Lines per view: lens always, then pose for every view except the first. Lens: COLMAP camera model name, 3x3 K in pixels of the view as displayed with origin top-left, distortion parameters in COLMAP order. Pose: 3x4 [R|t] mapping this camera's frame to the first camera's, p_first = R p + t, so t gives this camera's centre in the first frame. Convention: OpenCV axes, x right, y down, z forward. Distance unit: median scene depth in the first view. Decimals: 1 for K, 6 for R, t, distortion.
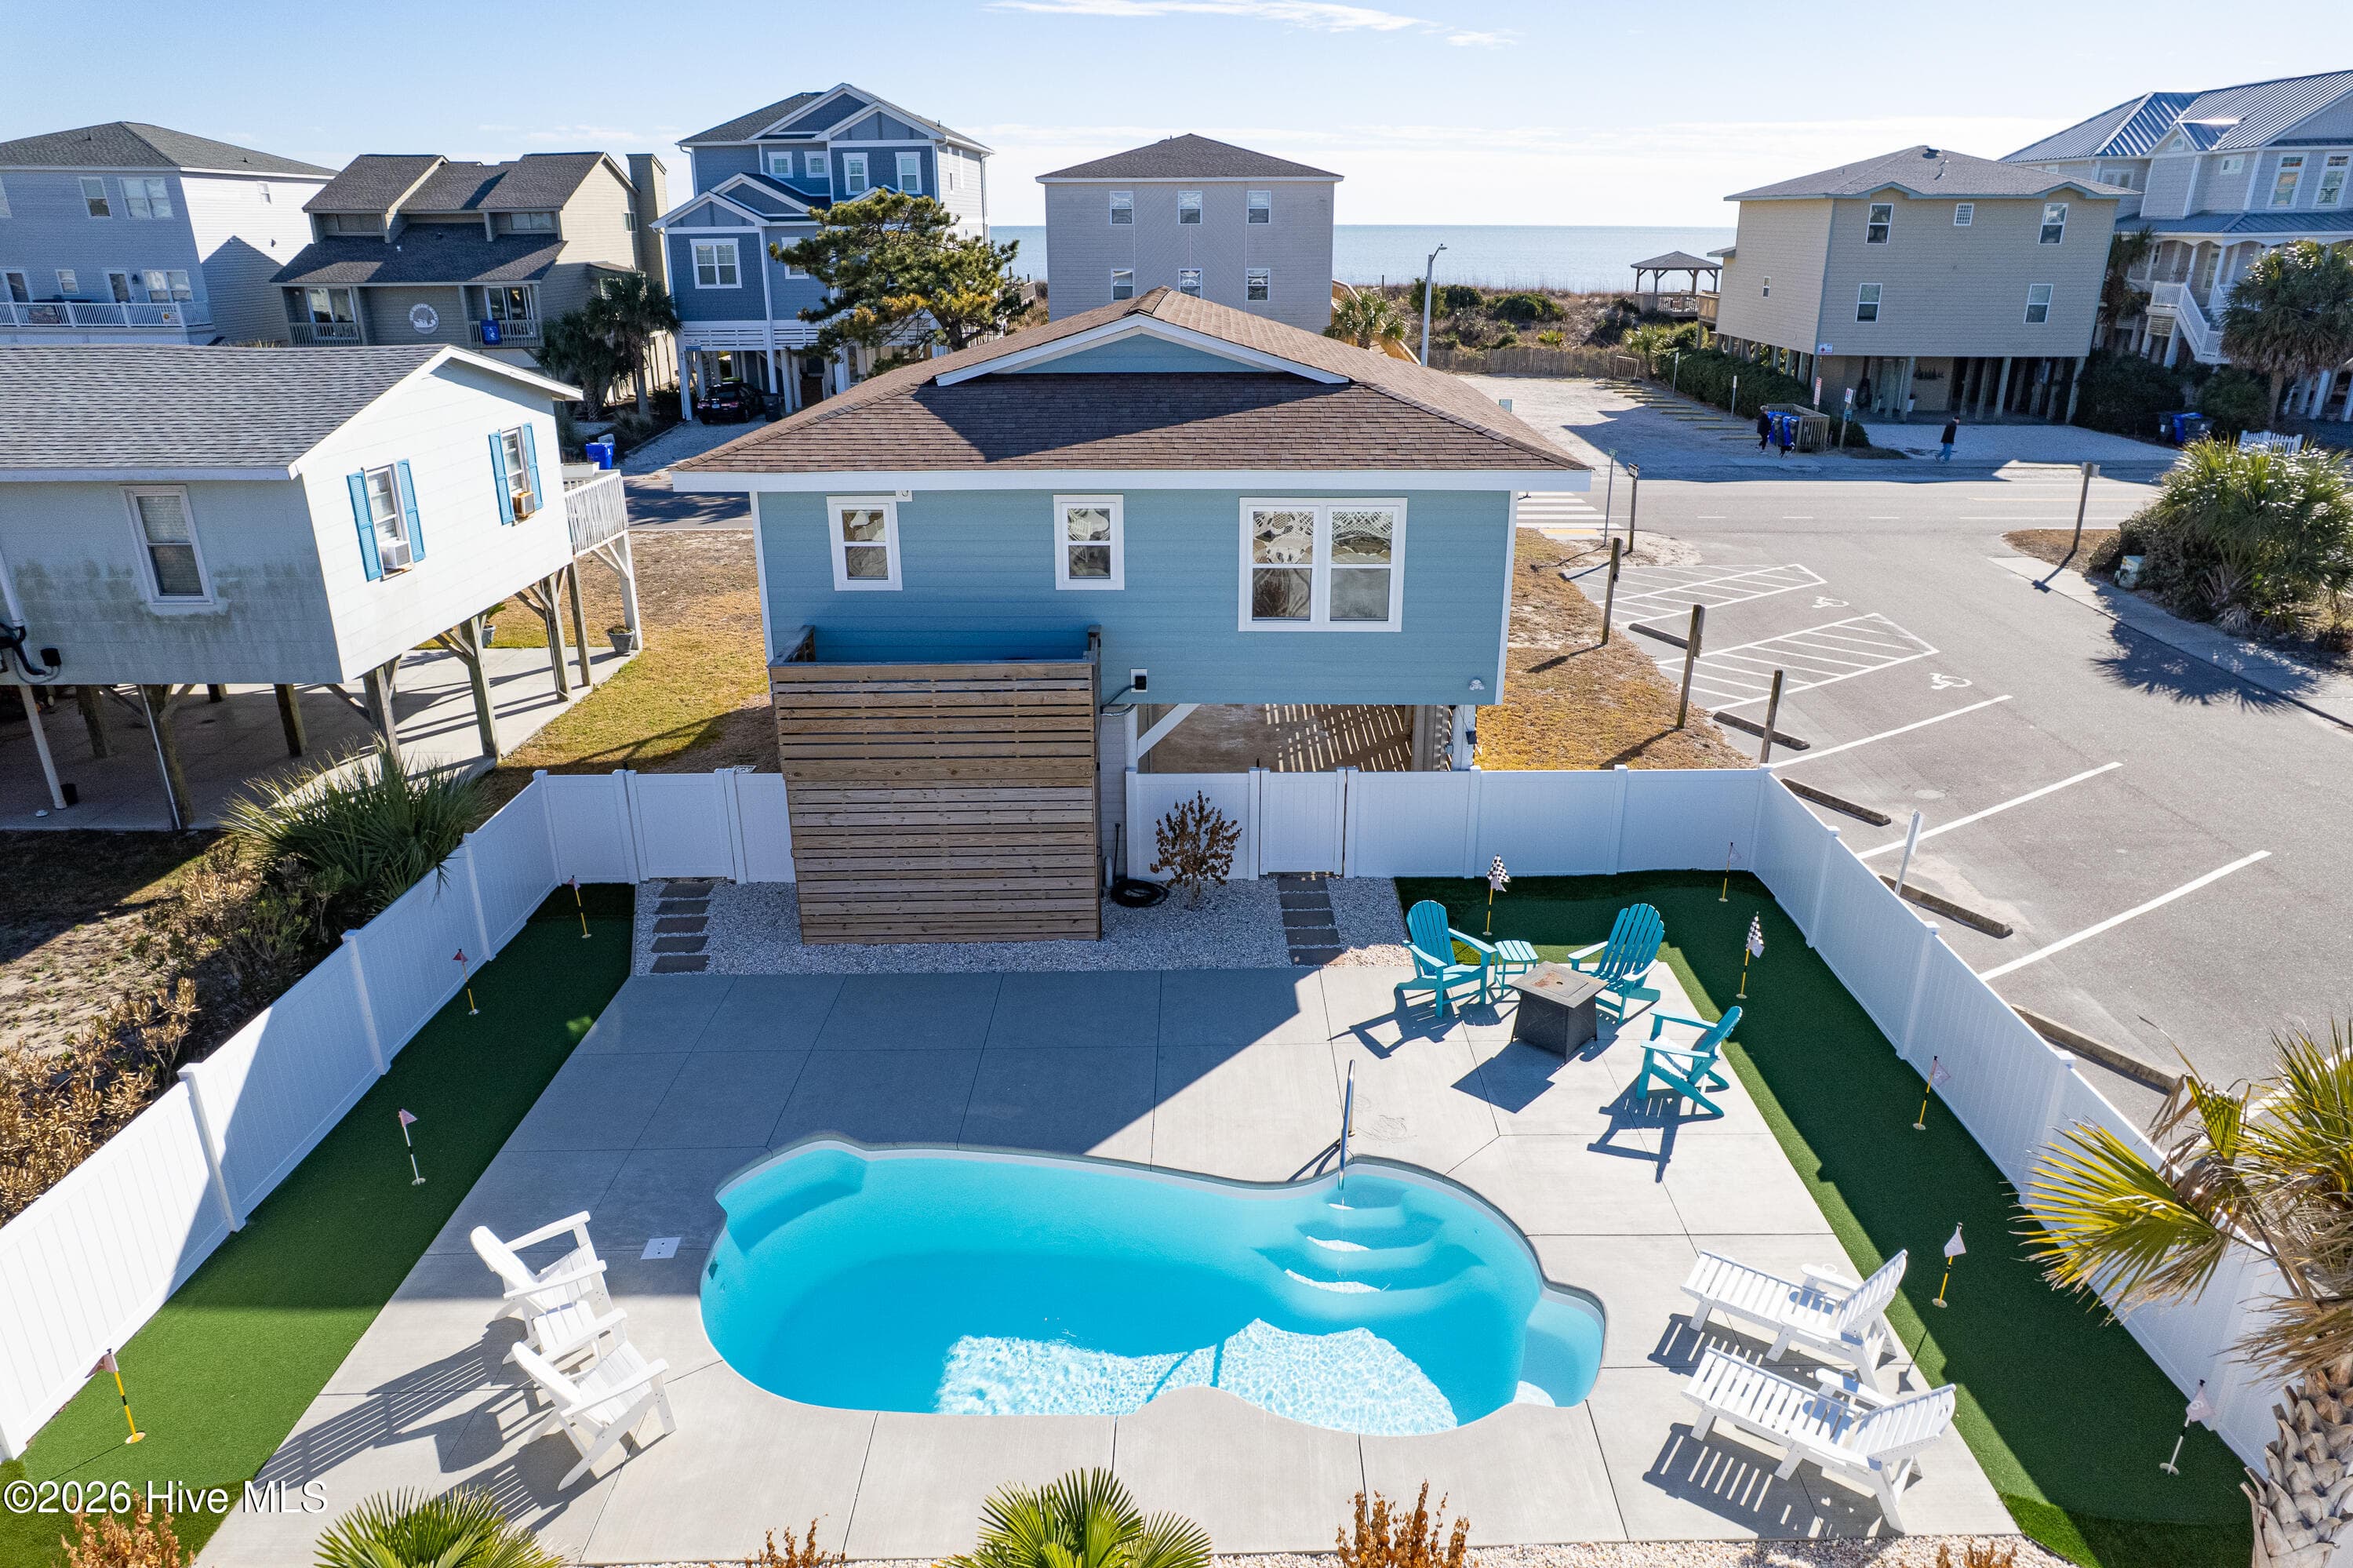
lens RADIAL K [[1493.8, 0, 1176.5], [0, 1493.8, 784.0], [0, 0, 1]] dist [-0.077364, 0.066287]
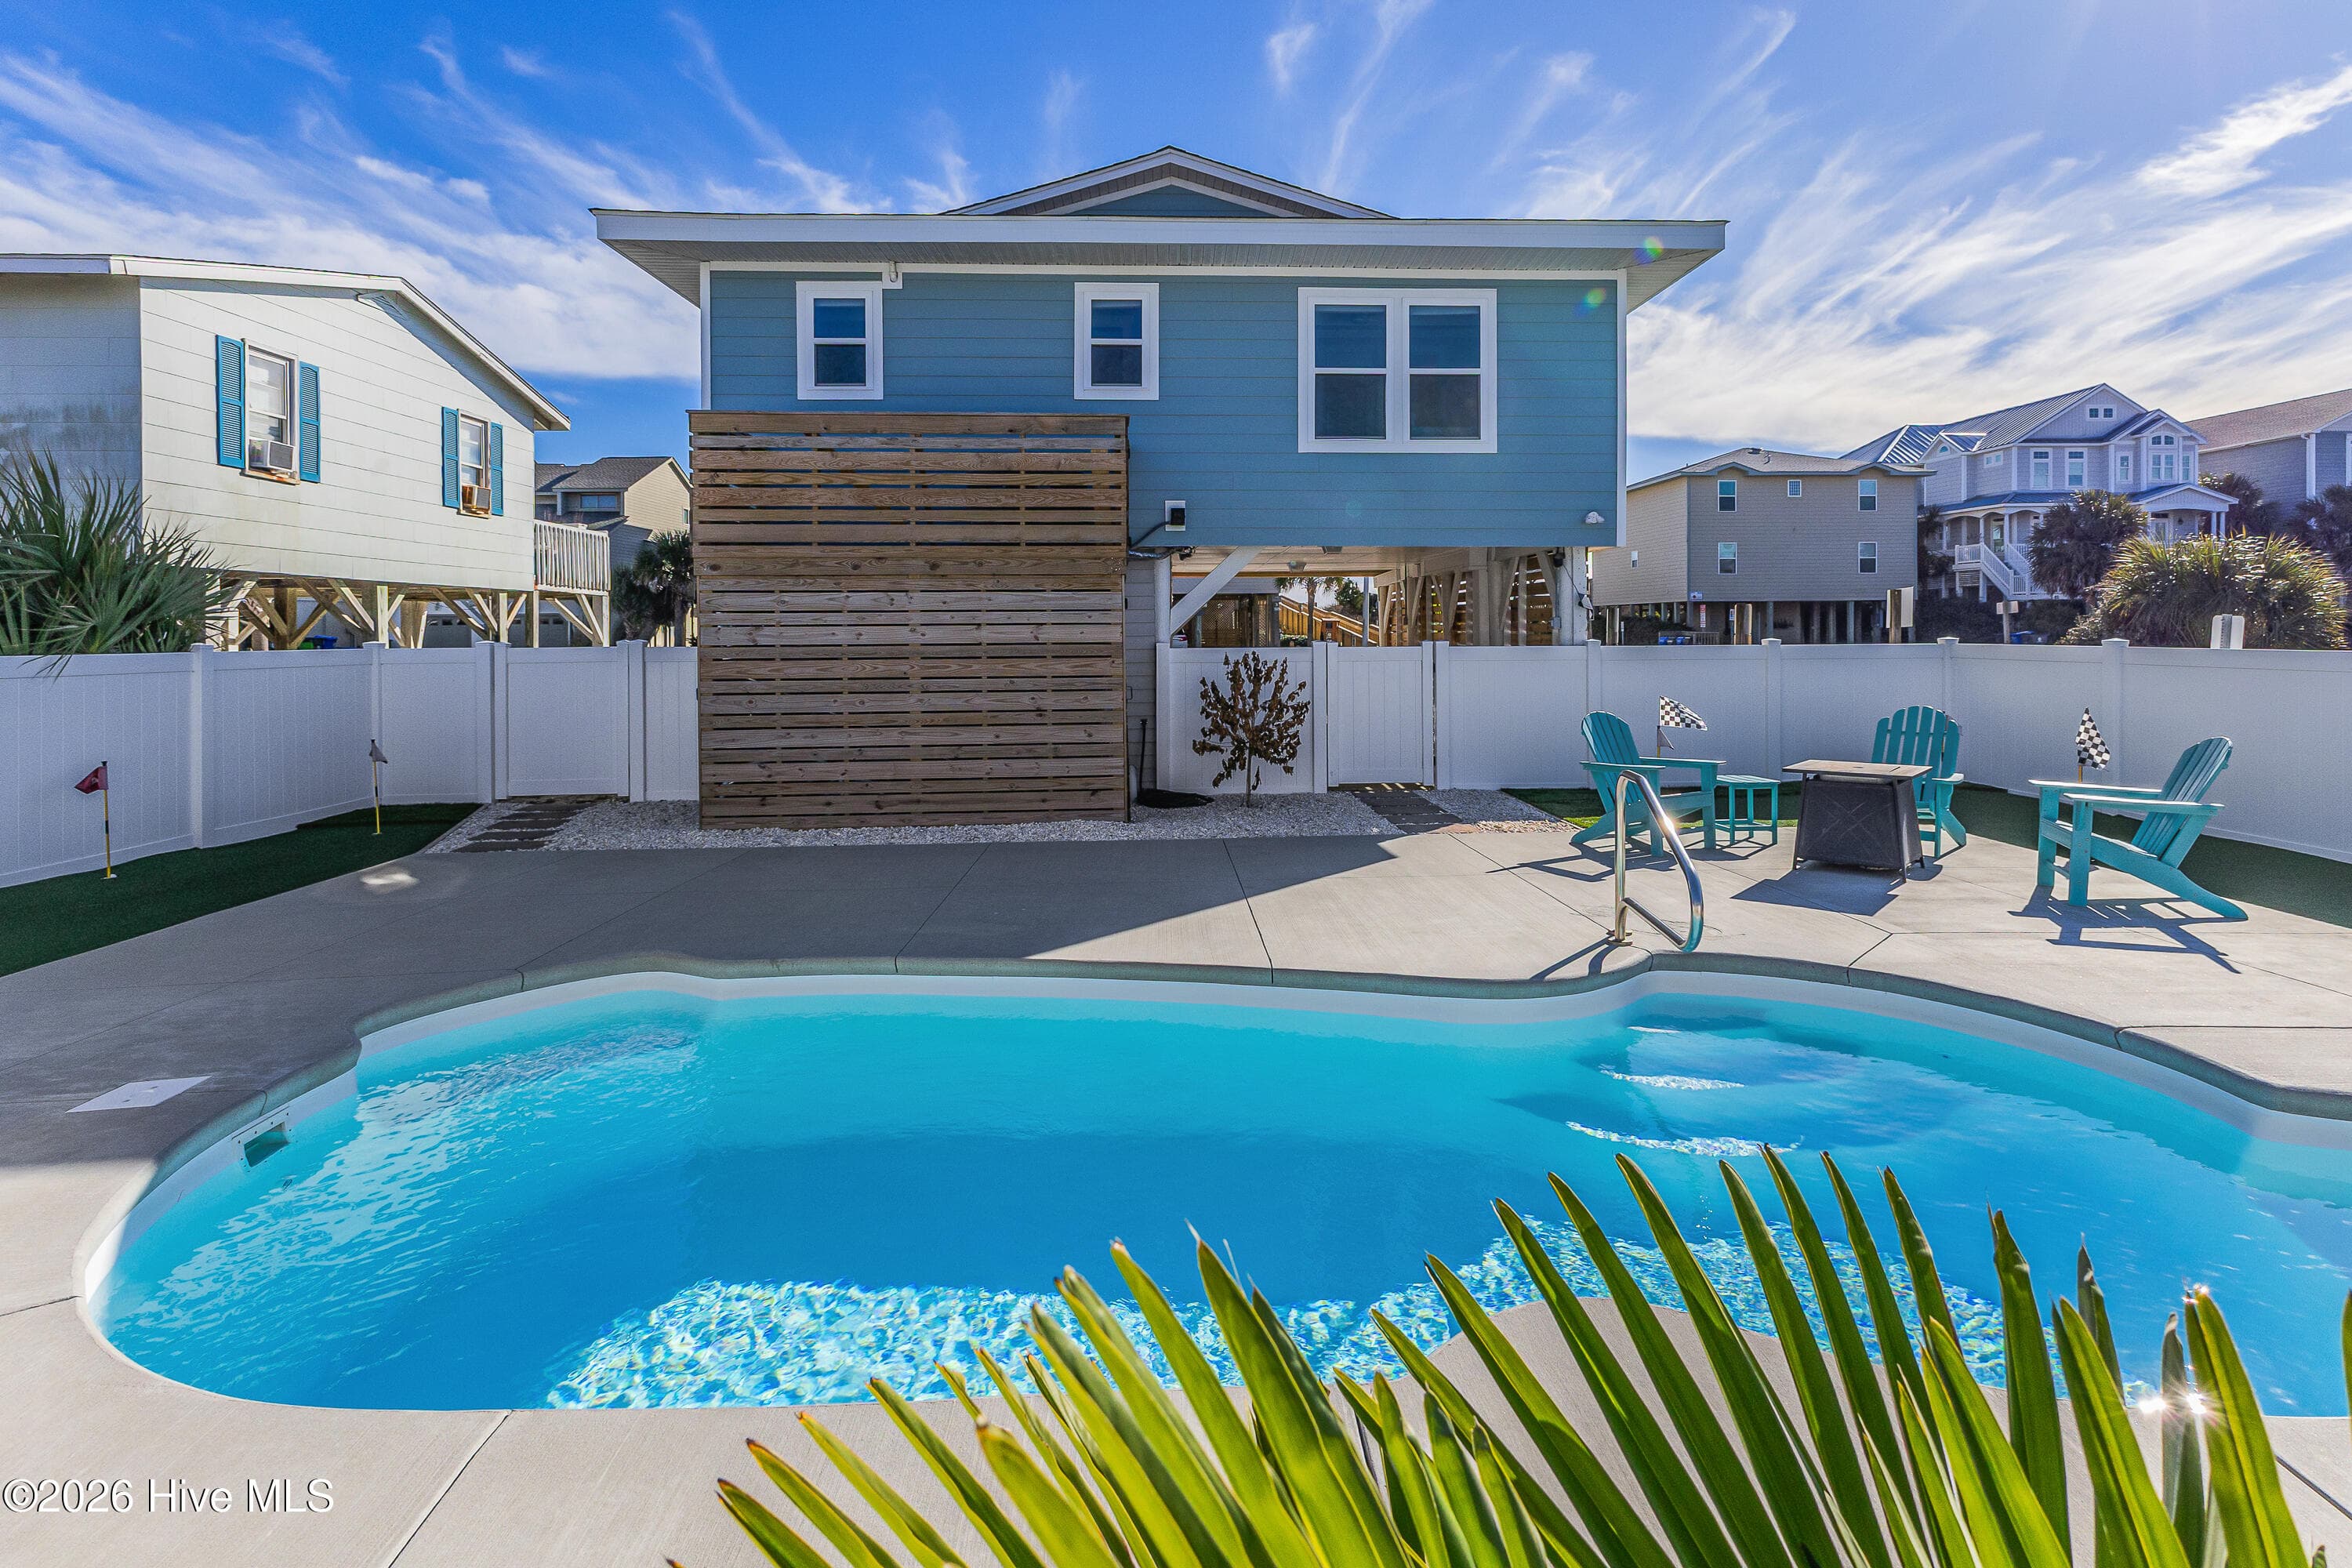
lens RADIAL K [[1193.6, 0, 1193.4], [0, 1193.6, 635.3], [0, 0, 1]] dist [0.010188, -0.000129]
pose [[0.998722, -0.000547, 0.050547, -0.048467], [0.018153, 0.937114, -0.348551, 0.218281], [-0.047177, 0.349023, 0.935926, 0.428771]]
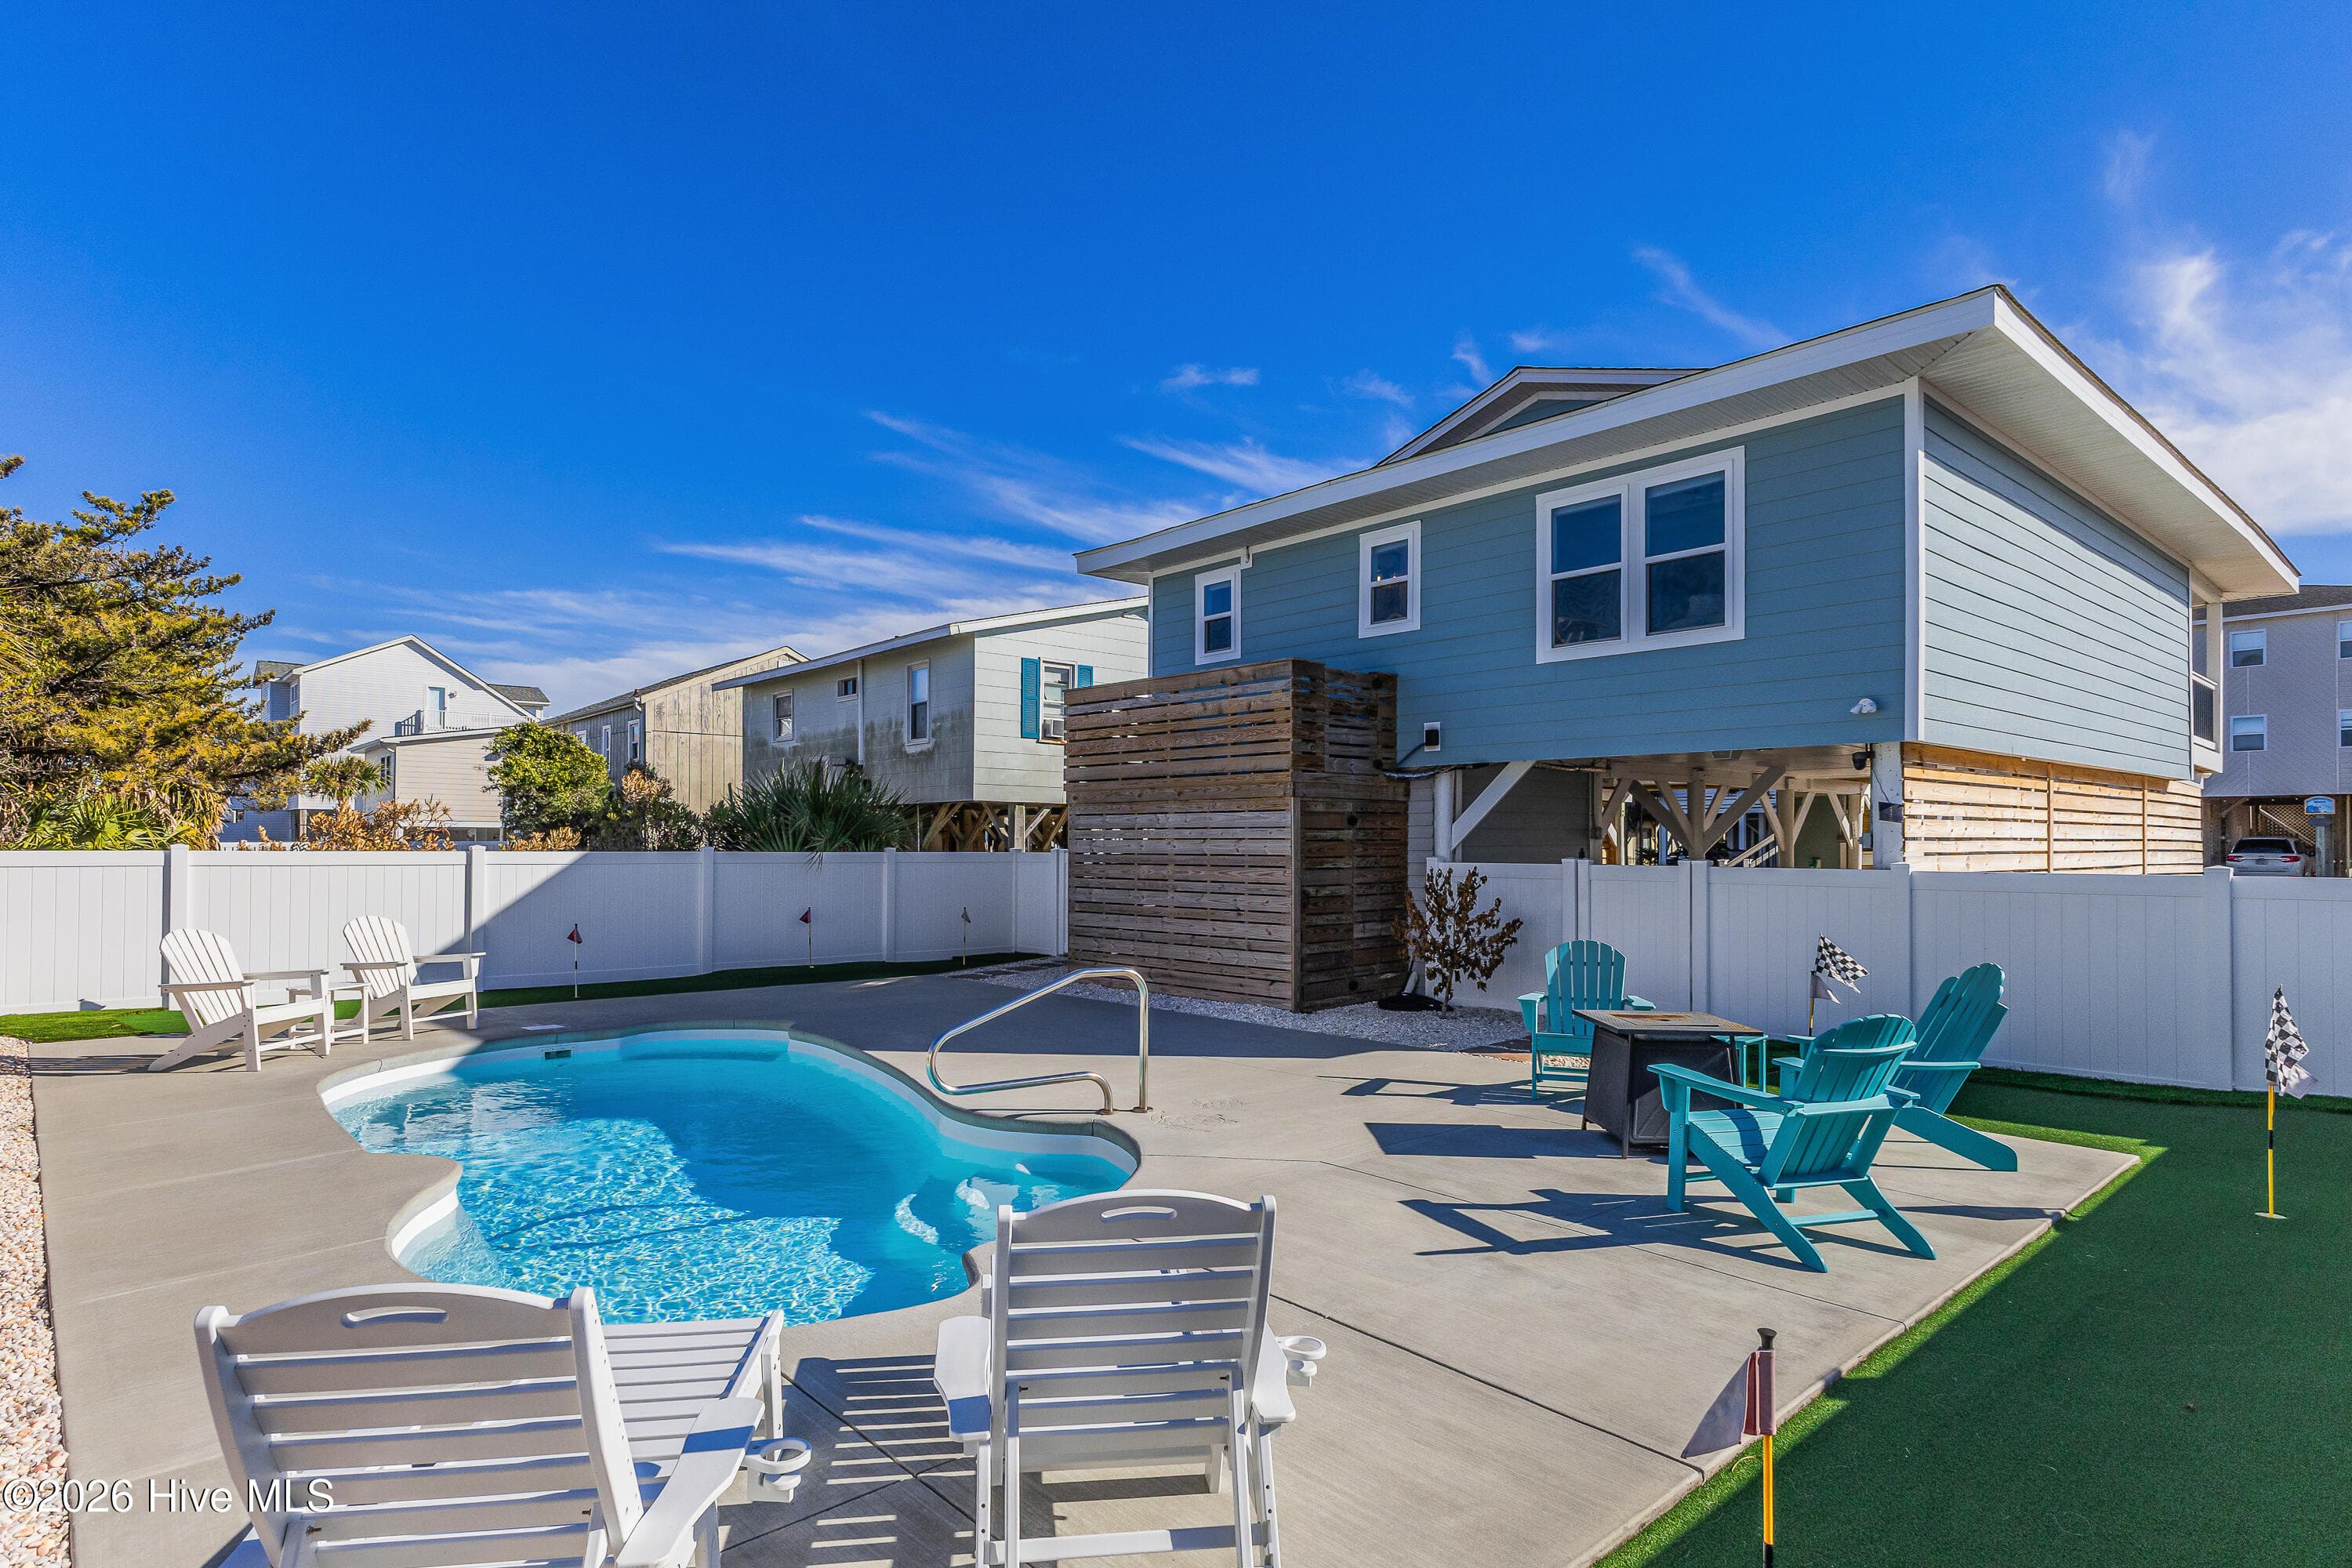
lens RADIAL K [[1207.4, 0, 1181.6], [0, 1207.4, 830.3], [0, 0, 1]] dist [0.014613, 0.000218]
pose [[0.675097, -0.000260, -0.737729, 0.390764], [-0.267436, 0.931893, -0.245059, 0.188995], [0.687548, 0.362734, 0.629048, 0.499410]]
